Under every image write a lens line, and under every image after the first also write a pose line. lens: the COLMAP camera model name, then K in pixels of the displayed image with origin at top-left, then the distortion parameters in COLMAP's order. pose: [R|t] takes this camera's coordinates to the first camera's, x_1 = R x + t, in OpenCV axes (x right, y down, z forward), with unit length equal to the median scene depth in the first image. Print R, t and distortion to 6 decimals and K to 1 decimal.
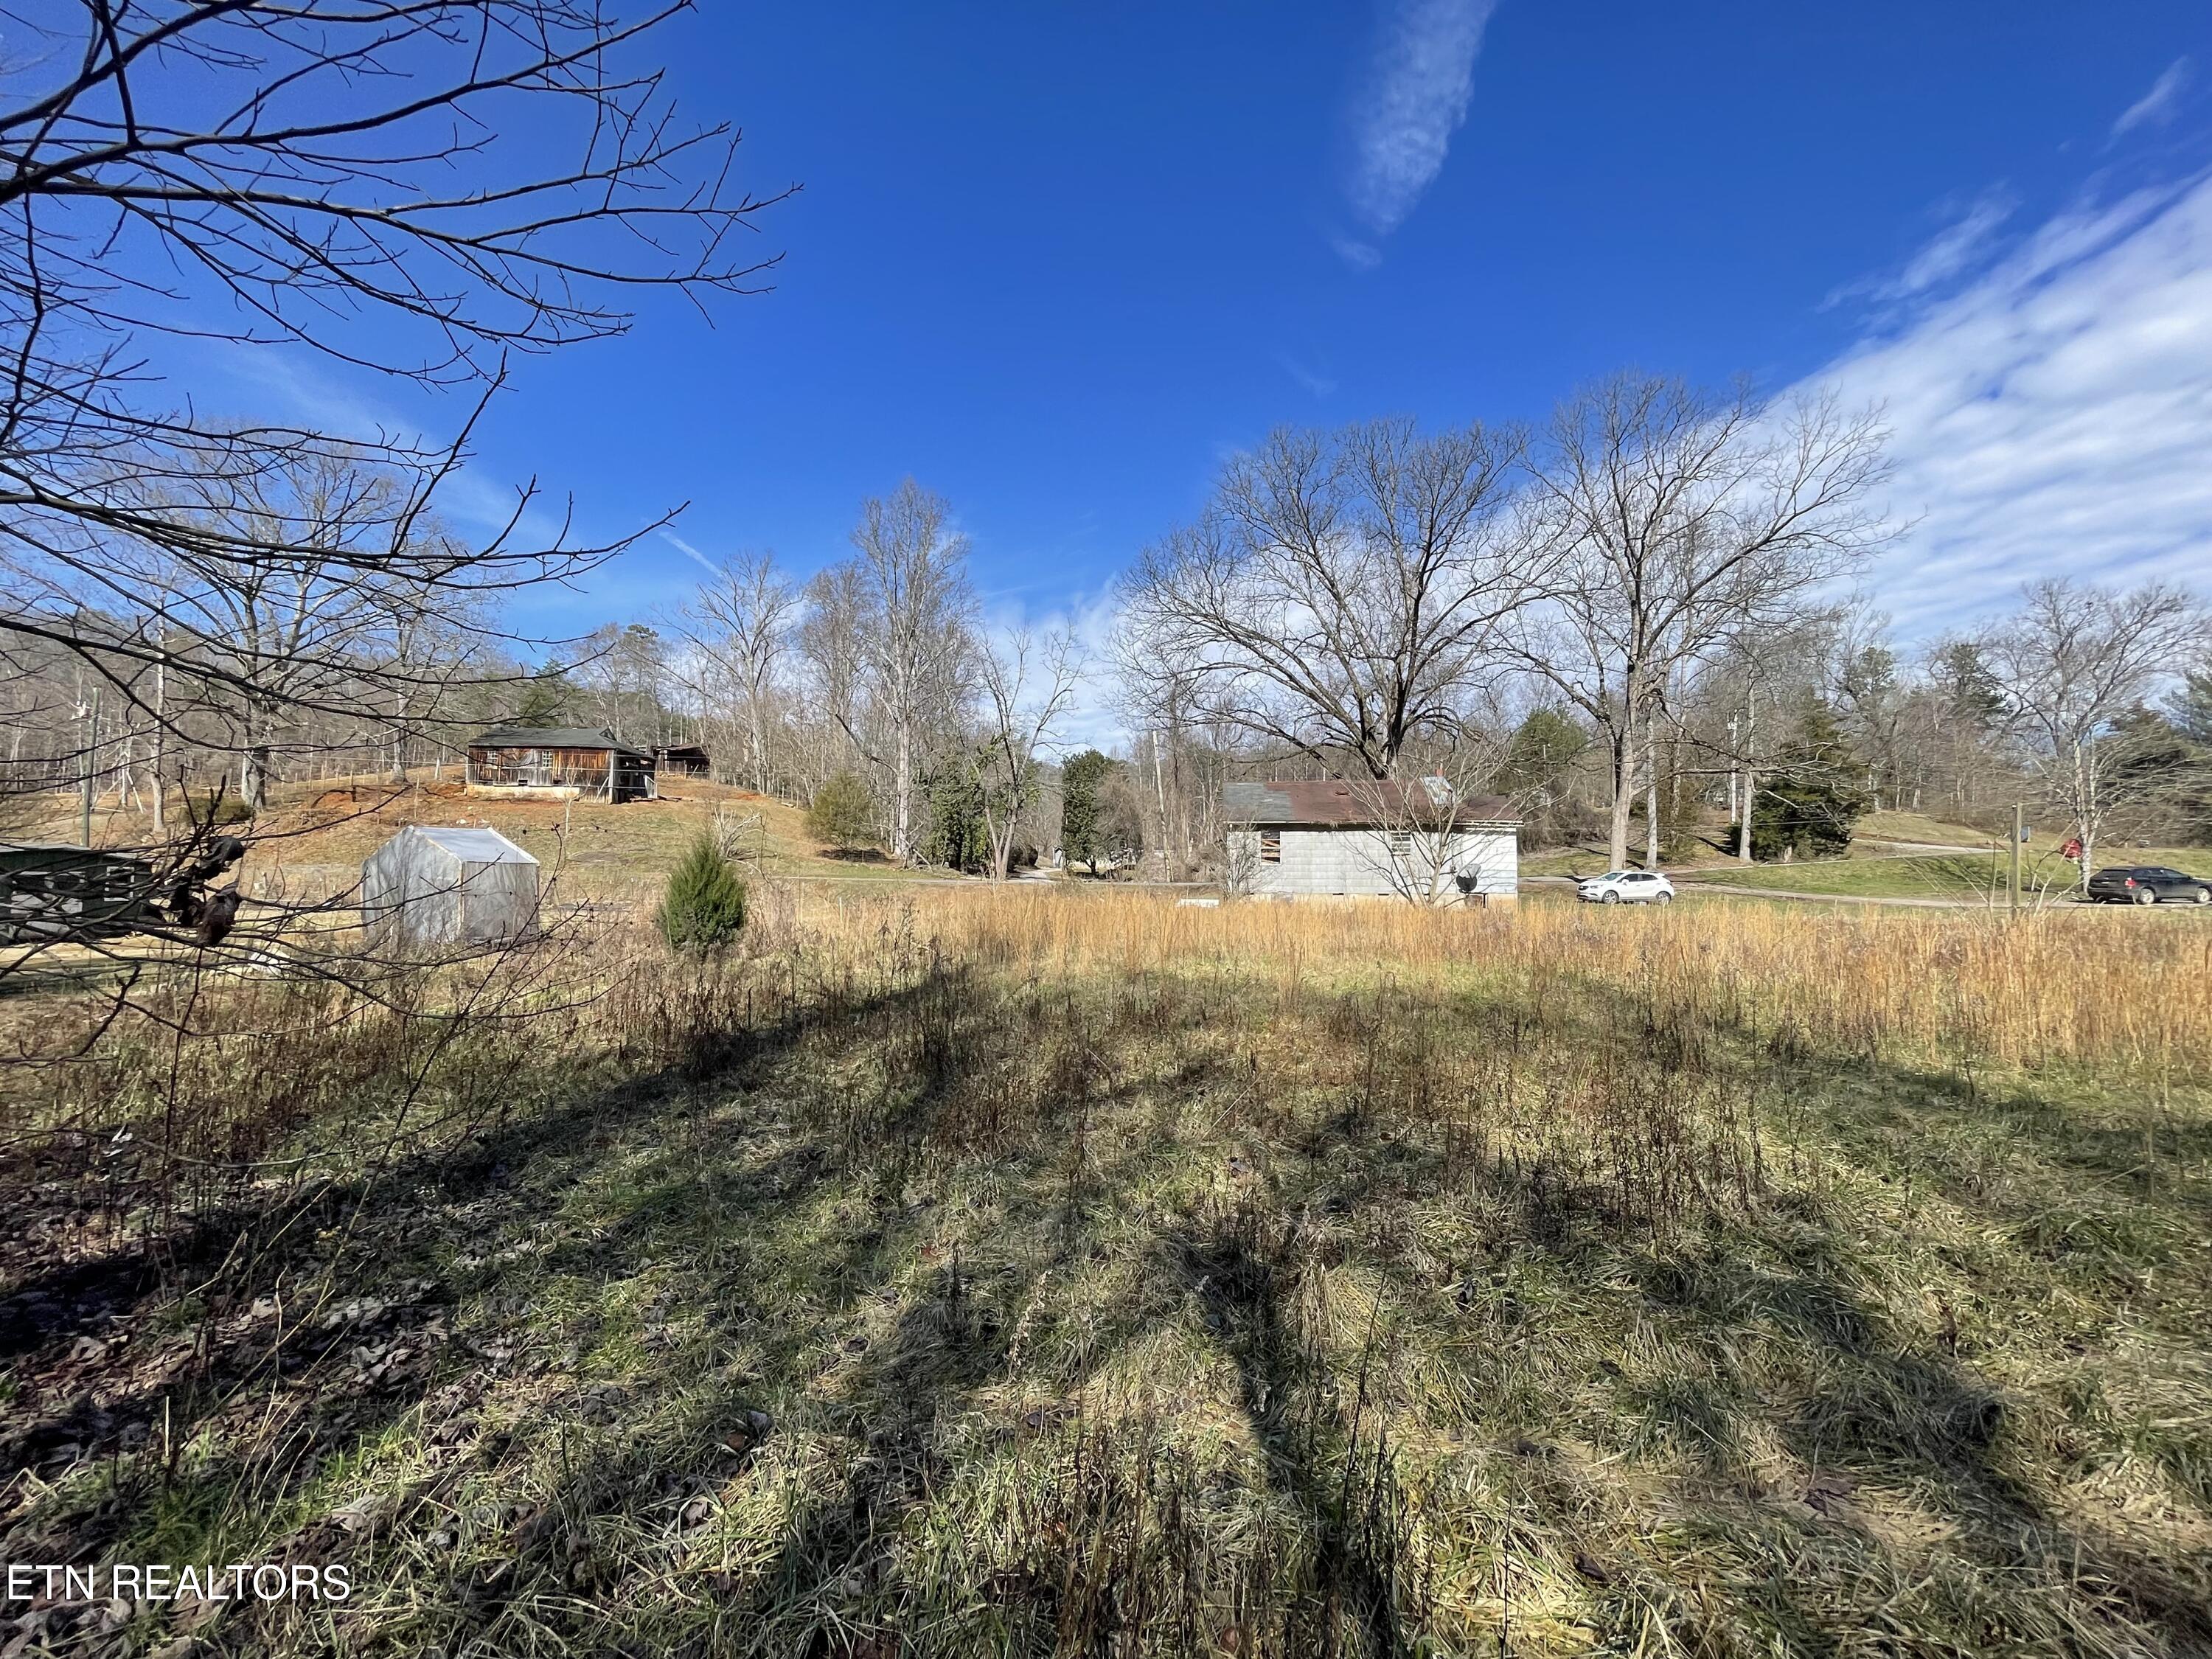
lens RADIAL K [[883.1, 0, 1093.6], [0, 883.1, 829.4], [0, 0, 1]] dist [-0.003971, 0.000925]
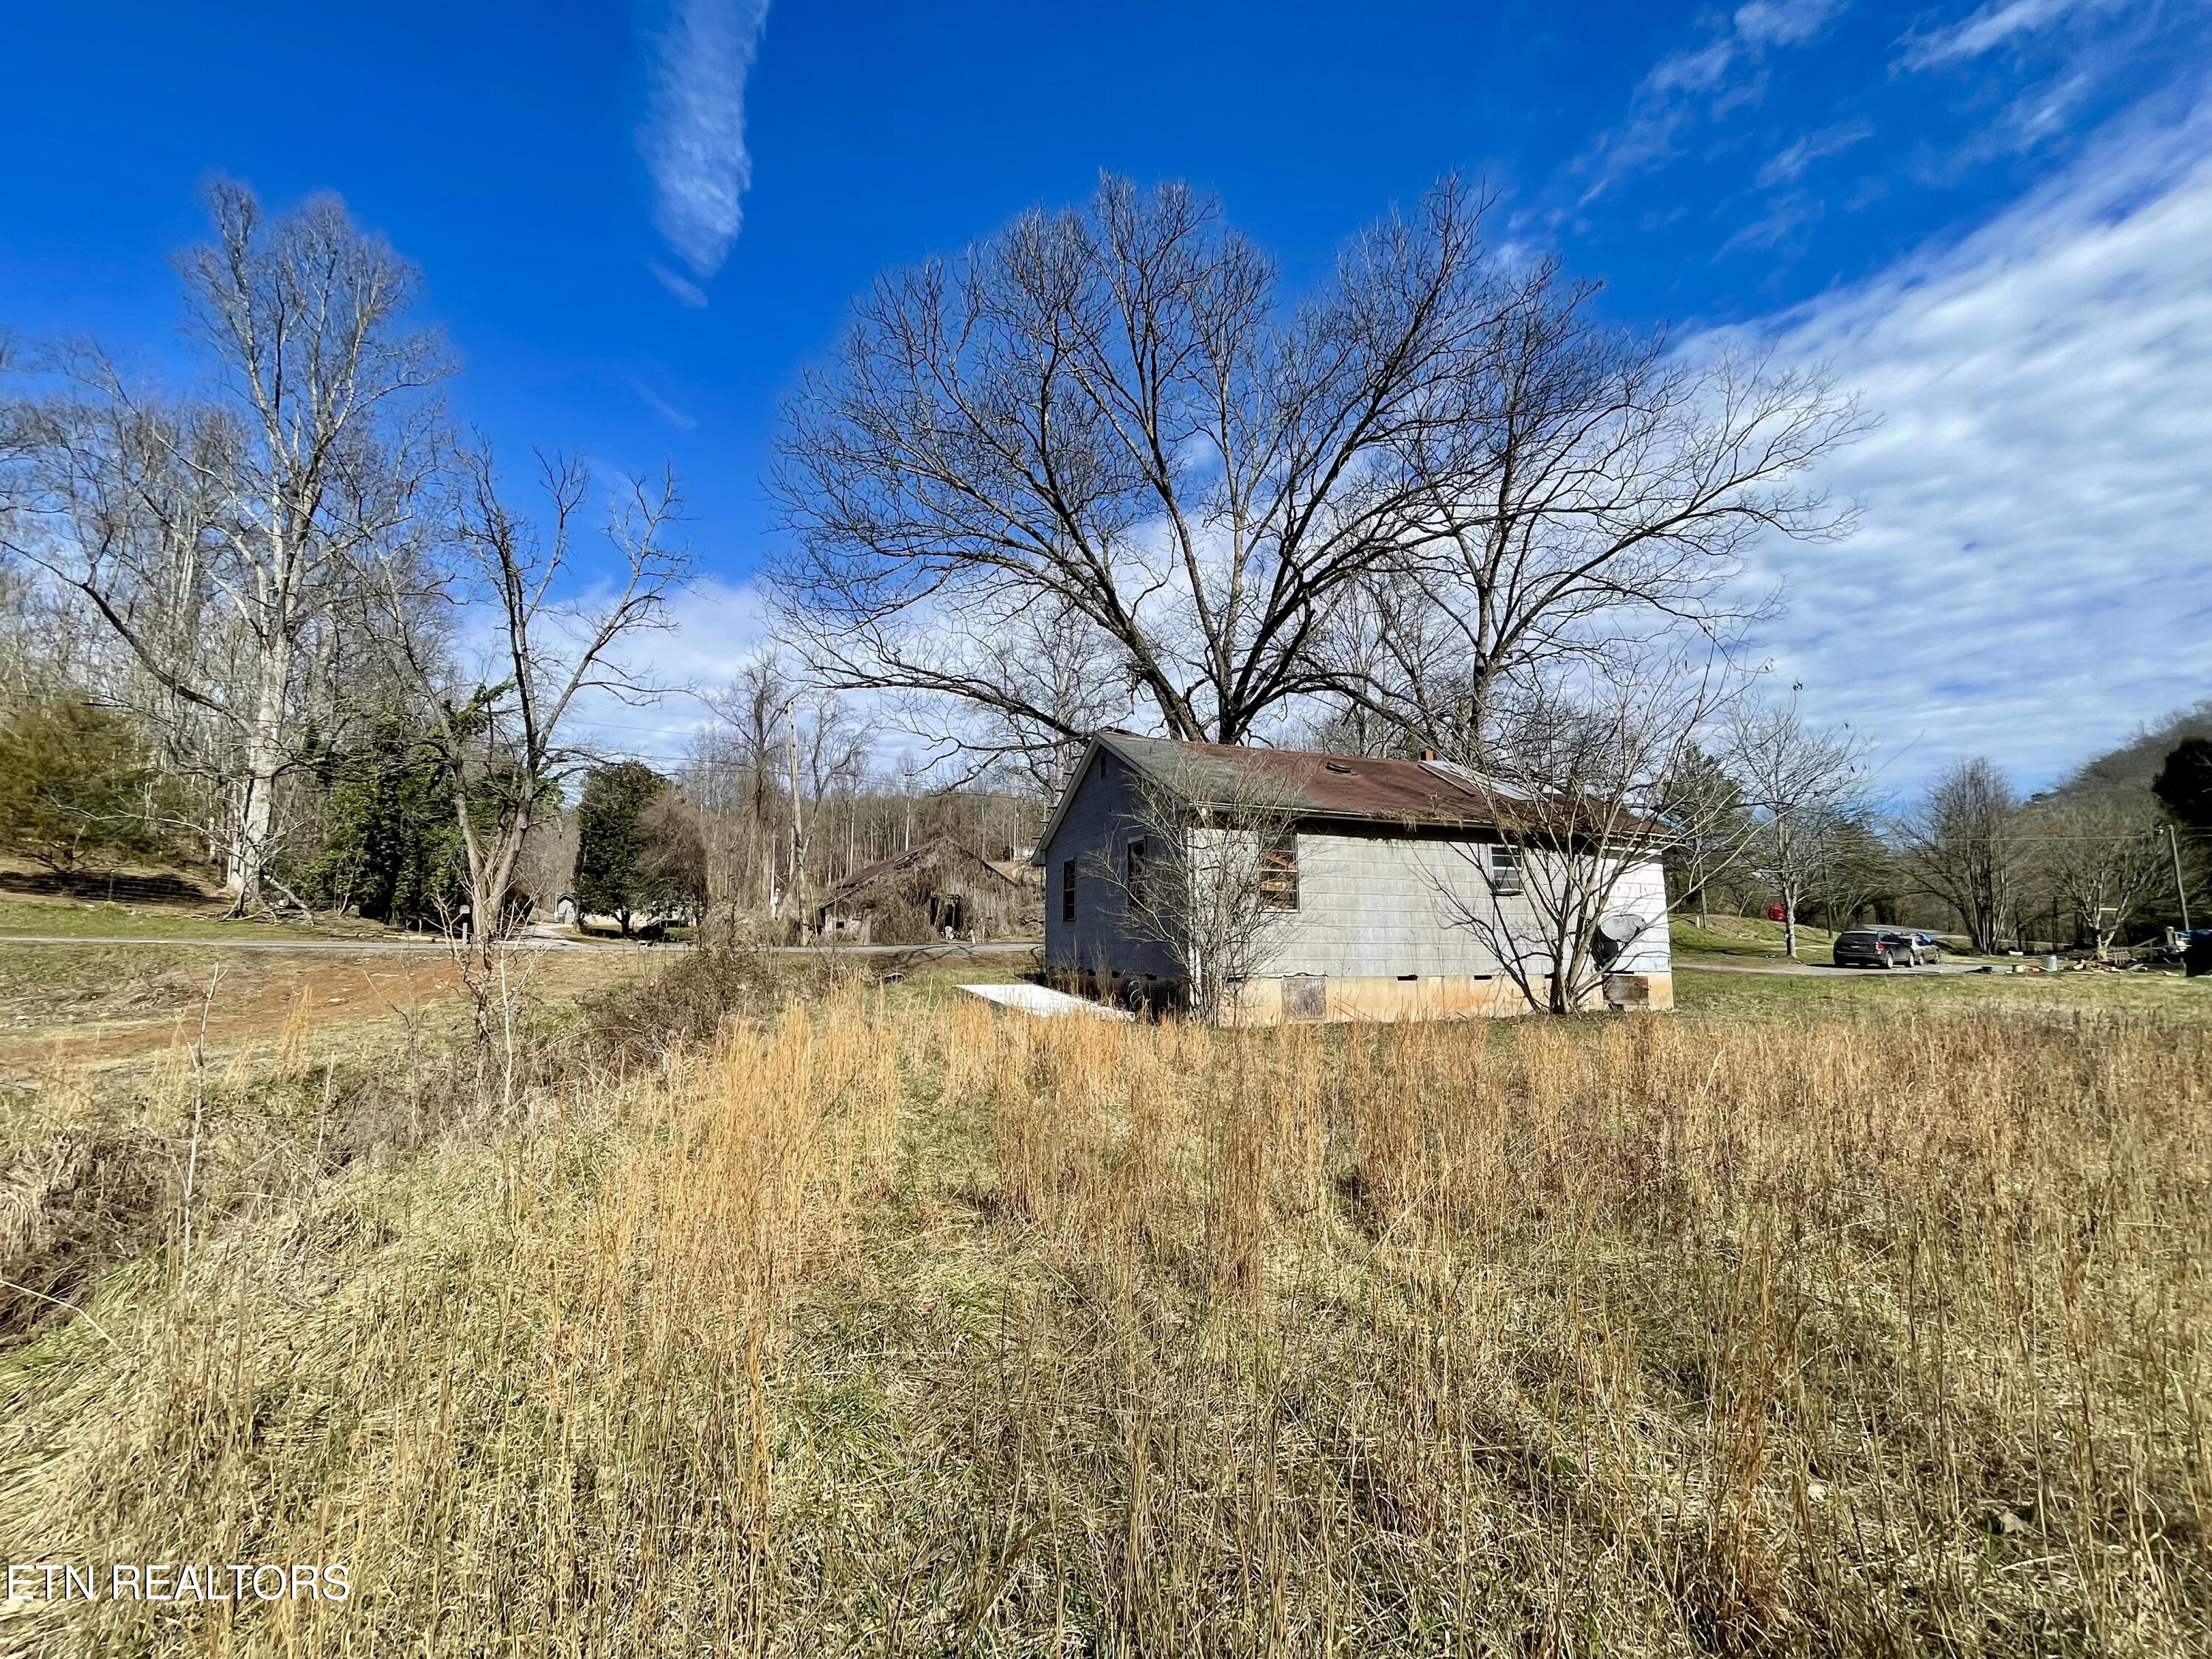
lens RADIAL K [[883.1, 0, 1086.6], [0, 883.1, 832.9], [0, 0, 1]] dist [-0.003971, 0.000925]
pose [[0.875102, 0.060181, 0.480182, -0.086786], [-0.029724, 0.997048, -0.070789, 0.036195], [-0.483025, 0.047675, 0.874308, 0.686157]]
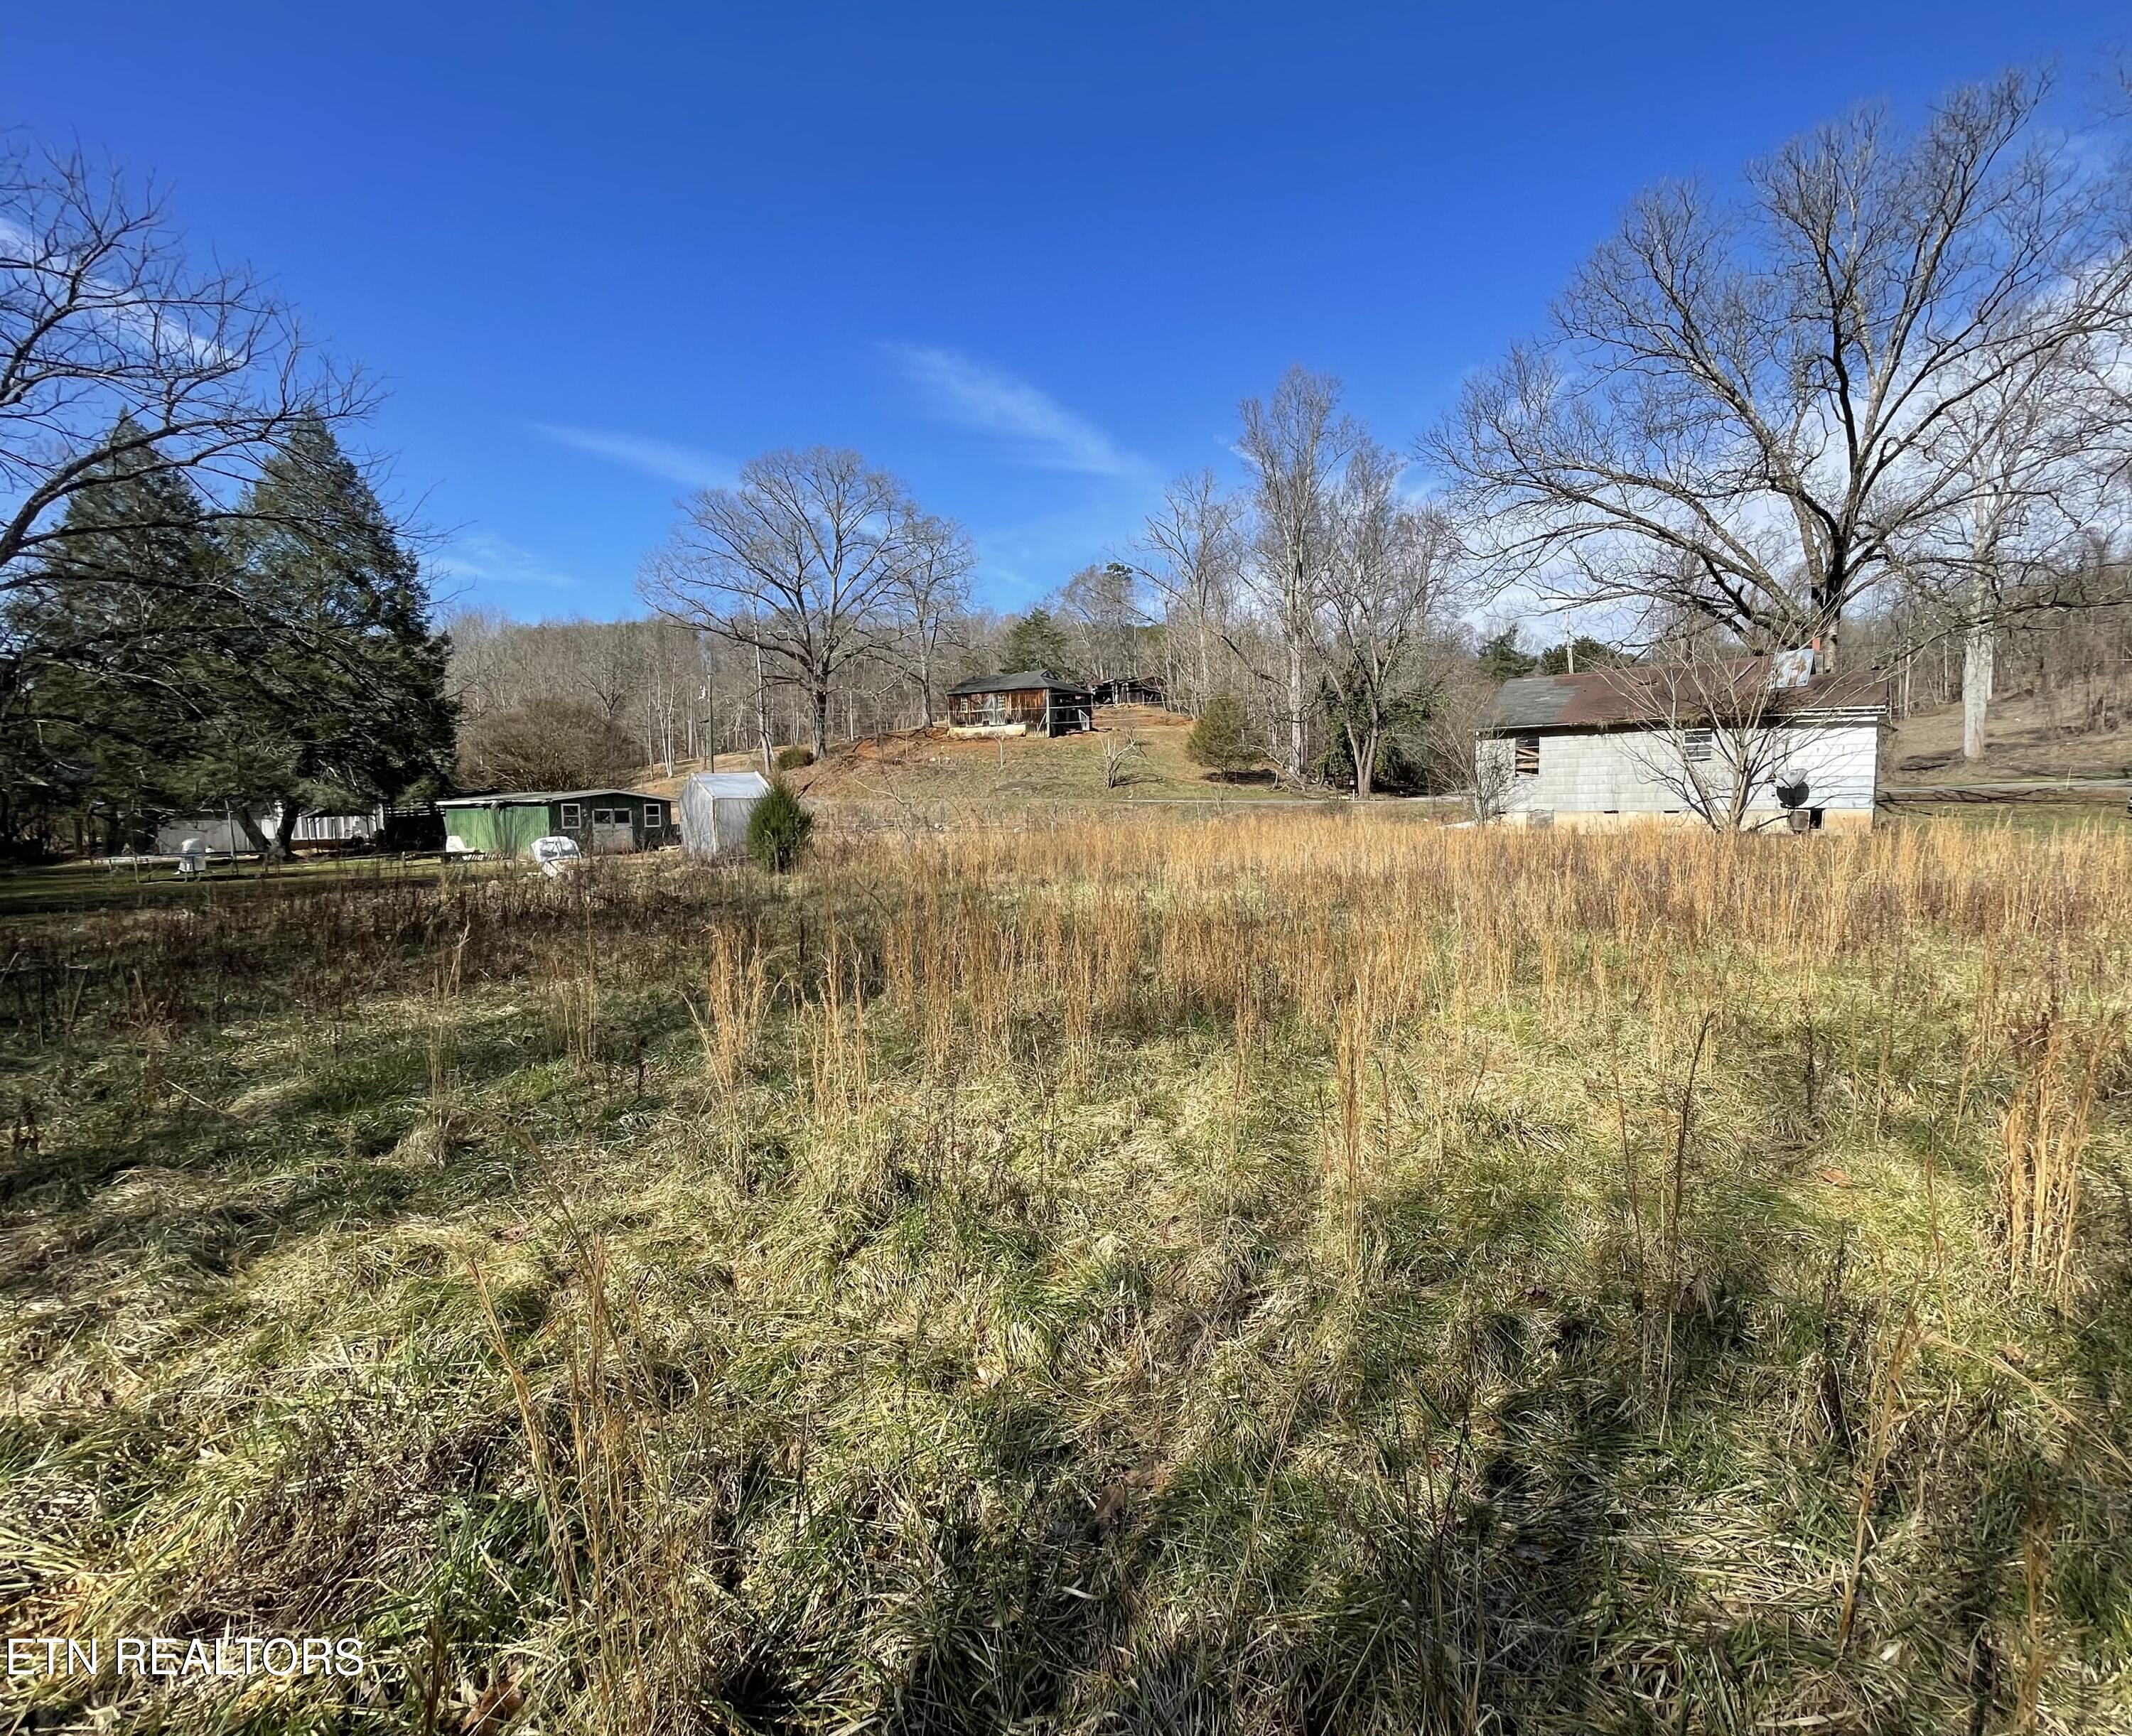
lens RADIAL K [[934.0, 0, 1155.8], [0, 934.0, 875.5], [0, 0, 1]] dist [0.000745, -0.000058]
pose [[0.866082, 0.021896, -0.499423, 0.347688], [0.047505, 0.990914, 0.125824, 0.003570], [0.497640, -0.132699, 0.857173, 0.054554]]
